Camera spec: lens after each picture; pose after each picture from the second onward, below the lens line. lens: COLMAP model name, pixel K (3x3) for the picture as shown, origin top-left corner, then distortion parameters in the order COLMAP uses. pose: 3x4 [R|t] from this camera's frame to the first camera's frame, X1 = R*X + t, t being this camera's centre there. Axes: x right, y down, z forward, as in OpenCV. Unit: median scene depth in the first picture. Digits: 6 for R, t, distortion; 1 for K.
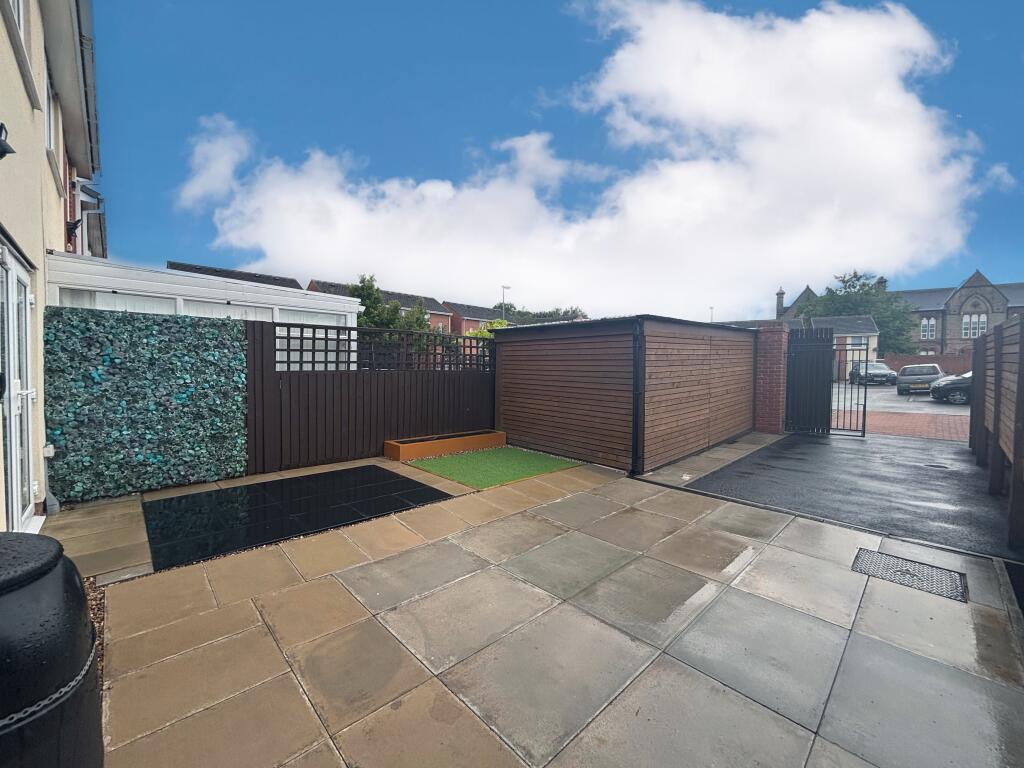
lens RADIAL K [[412.2, 0, 506.2], [0, 412.2, 379.5], [0, 0, 1]] dist [0.019809, -0.000139]
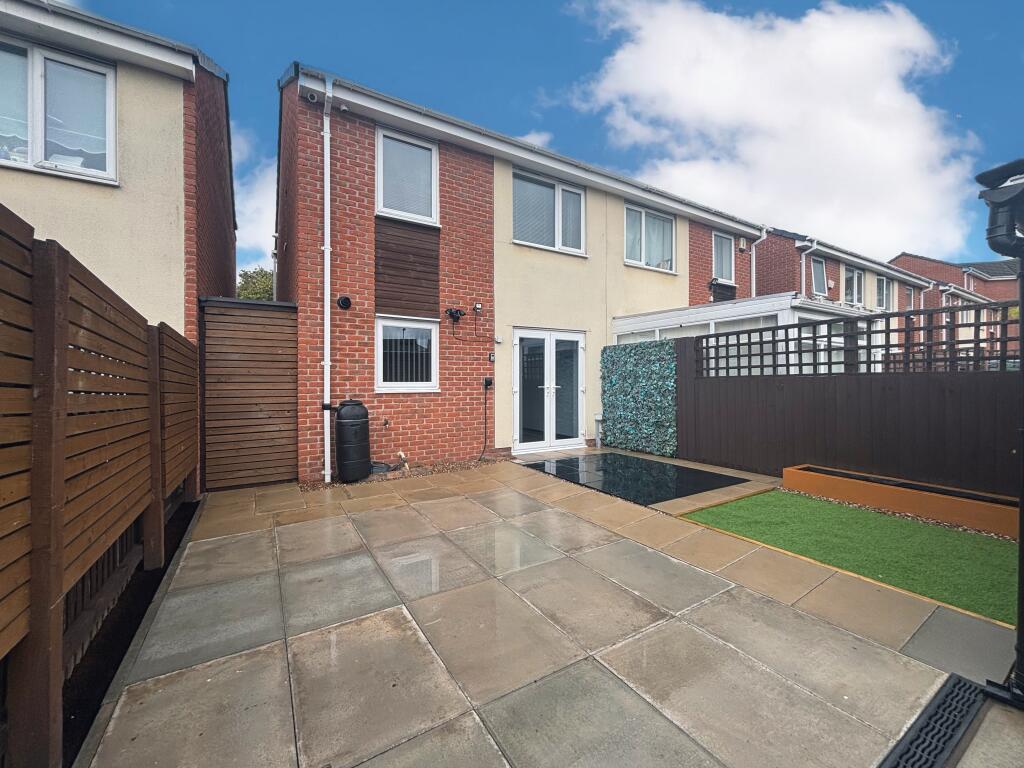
lens RADIAL K [[412.2, 0, 508.1], [0, 412.2, 384.5], [0, 0, 1]] dist [0.019809, -0.000139]
pose [[-0.219651, -0.000668, -0.975578, 0.809683], [-0.018822, 0.999817, 0.003553, 0.008622], [0.975397, 0.019142, -0.219623, 0.837235]]
